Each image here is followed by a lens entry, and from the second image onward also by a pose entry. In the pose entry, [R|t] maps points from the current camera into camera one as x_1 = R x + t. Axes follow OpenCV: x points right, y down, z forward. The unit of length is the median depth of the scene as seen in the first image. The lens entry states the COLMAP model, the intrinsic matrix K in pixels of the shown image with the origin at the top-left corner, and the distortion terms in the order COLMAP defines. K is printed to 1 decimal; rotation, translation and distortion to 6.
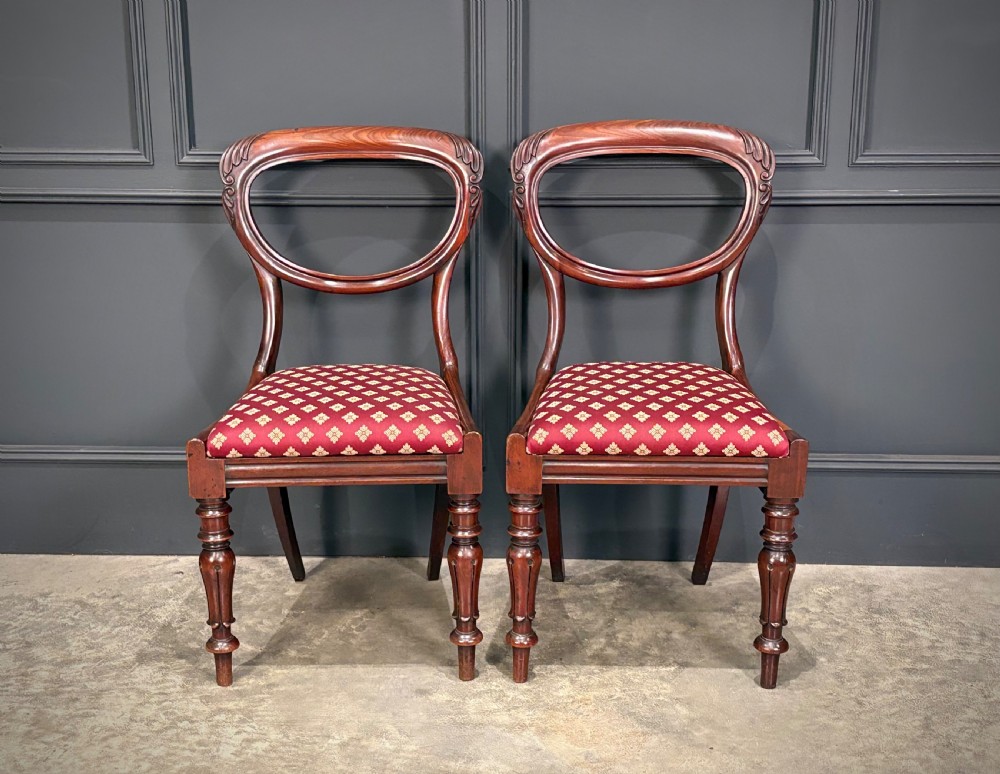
lens RADIAL K [[1435.1, 0, 489.3], [0, 1435.1, 361.9], [0, 0, 1]] dist [0.003518, 0.000000]
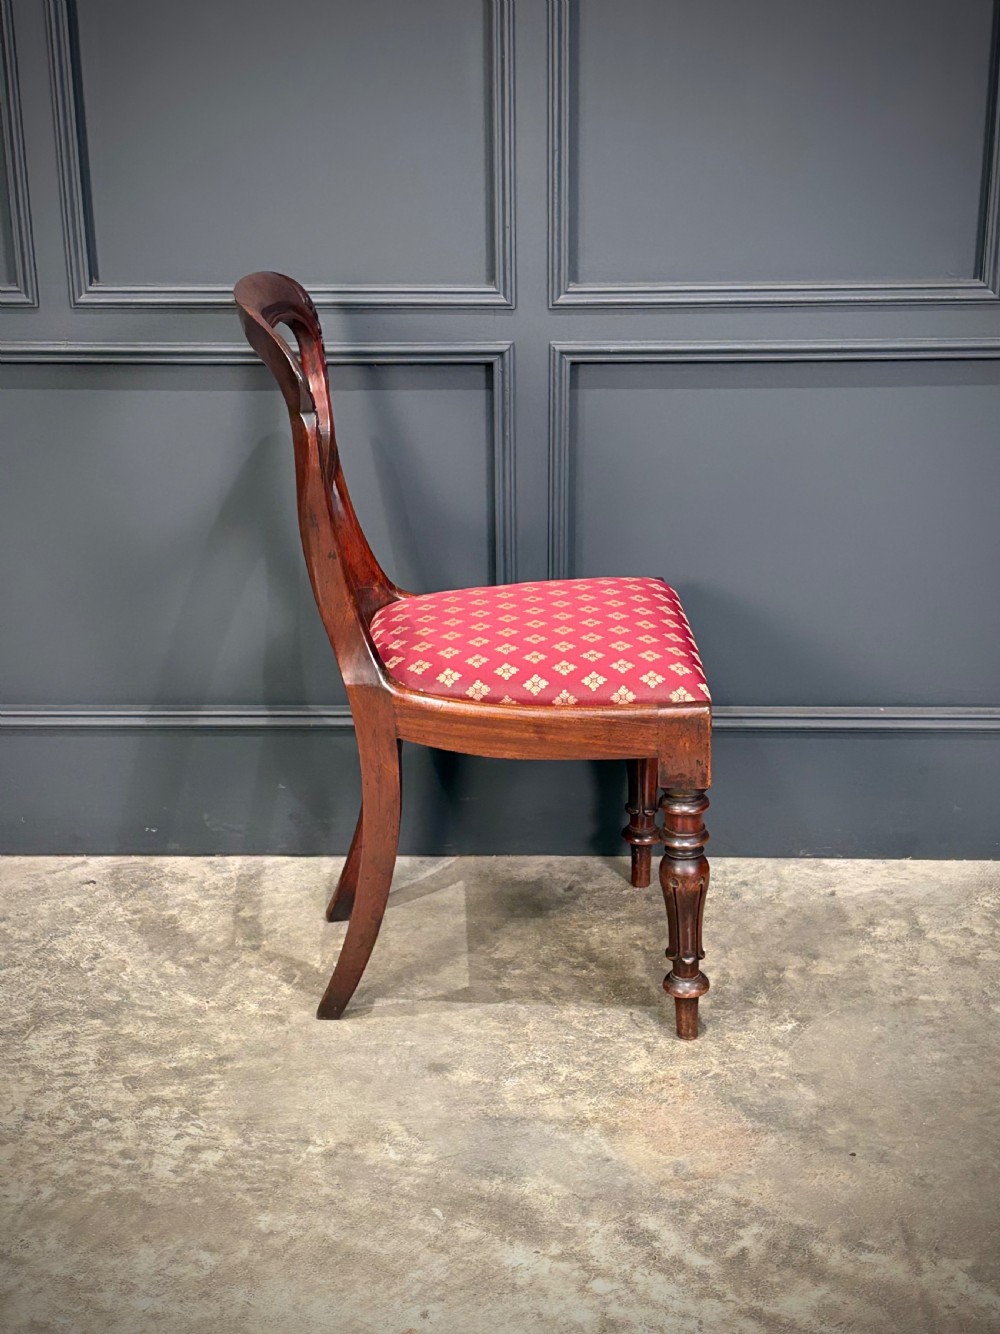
lens RADIAL K [[1859.7, 0, 504.9], [0, 1859.7, 627.7], [0, 0, 1]] dist [0.001848, 0.000000]
pose [[0.999908, -0.009213, 0.009948, -0.020373], [0.008538, 0.997788, 0.065926, -0.045336], [-0.010534, -0.065835, 0.997775, 0.097965]]
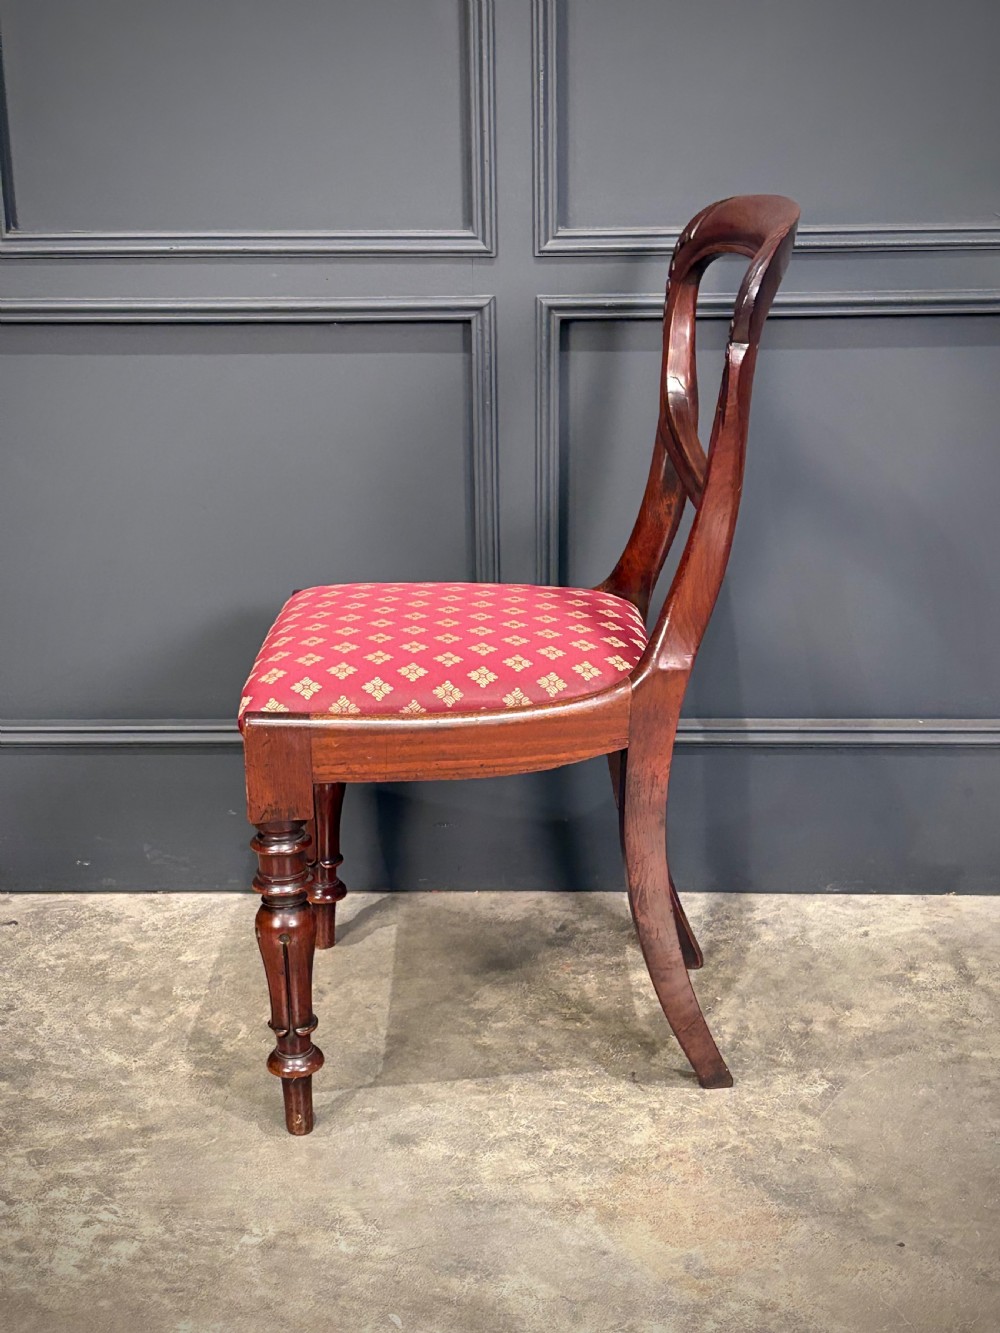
lens RADIAL K [[1858.3, 0, 502.5], [0, 1858.3, 644.0], [0, 0, 1]] dist [0.001848, 0.000000]
pose [[0.999915, -0.011615, 0.005892, -0.007390], [0.011341, 0.998940, 0.044614, -0.008431], [-0.006404, -0.044544, 0.998987, 0.235218]]
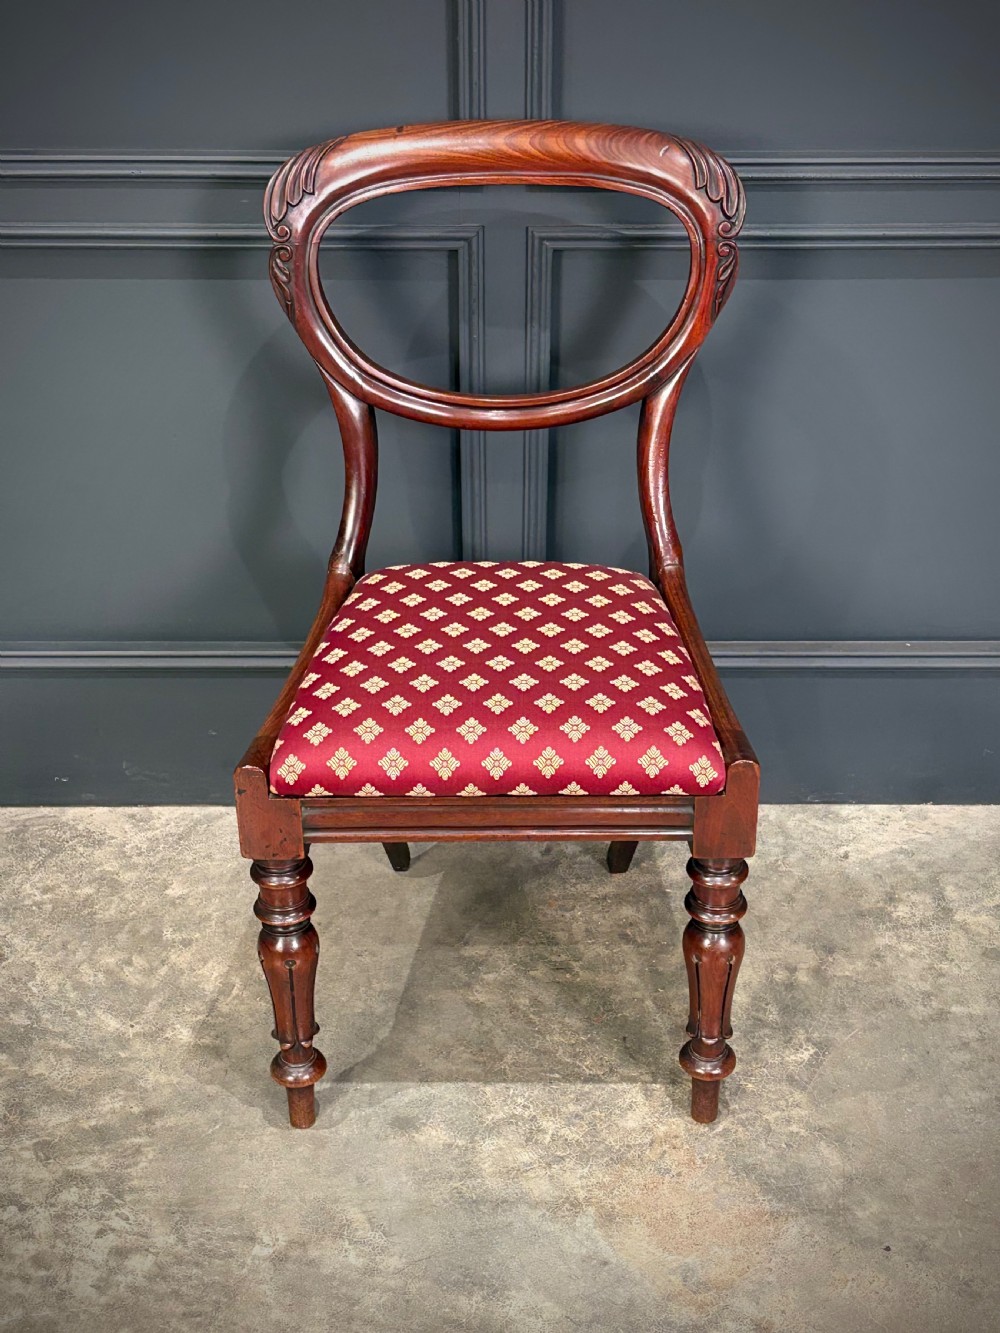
lens RADIAL K [[1858.3, 0, 517.3], [0, 1858.3, 622.3], [0, 0, 1]] dist [0.001848, 0.000000]
pose [[0.998658, -0.017811, 0.048621, -0.032072], [0.005475, 0.970037, 0.242894, -0.163264], [-0.051490, -0.242302, 0.968834, 0.279059]]
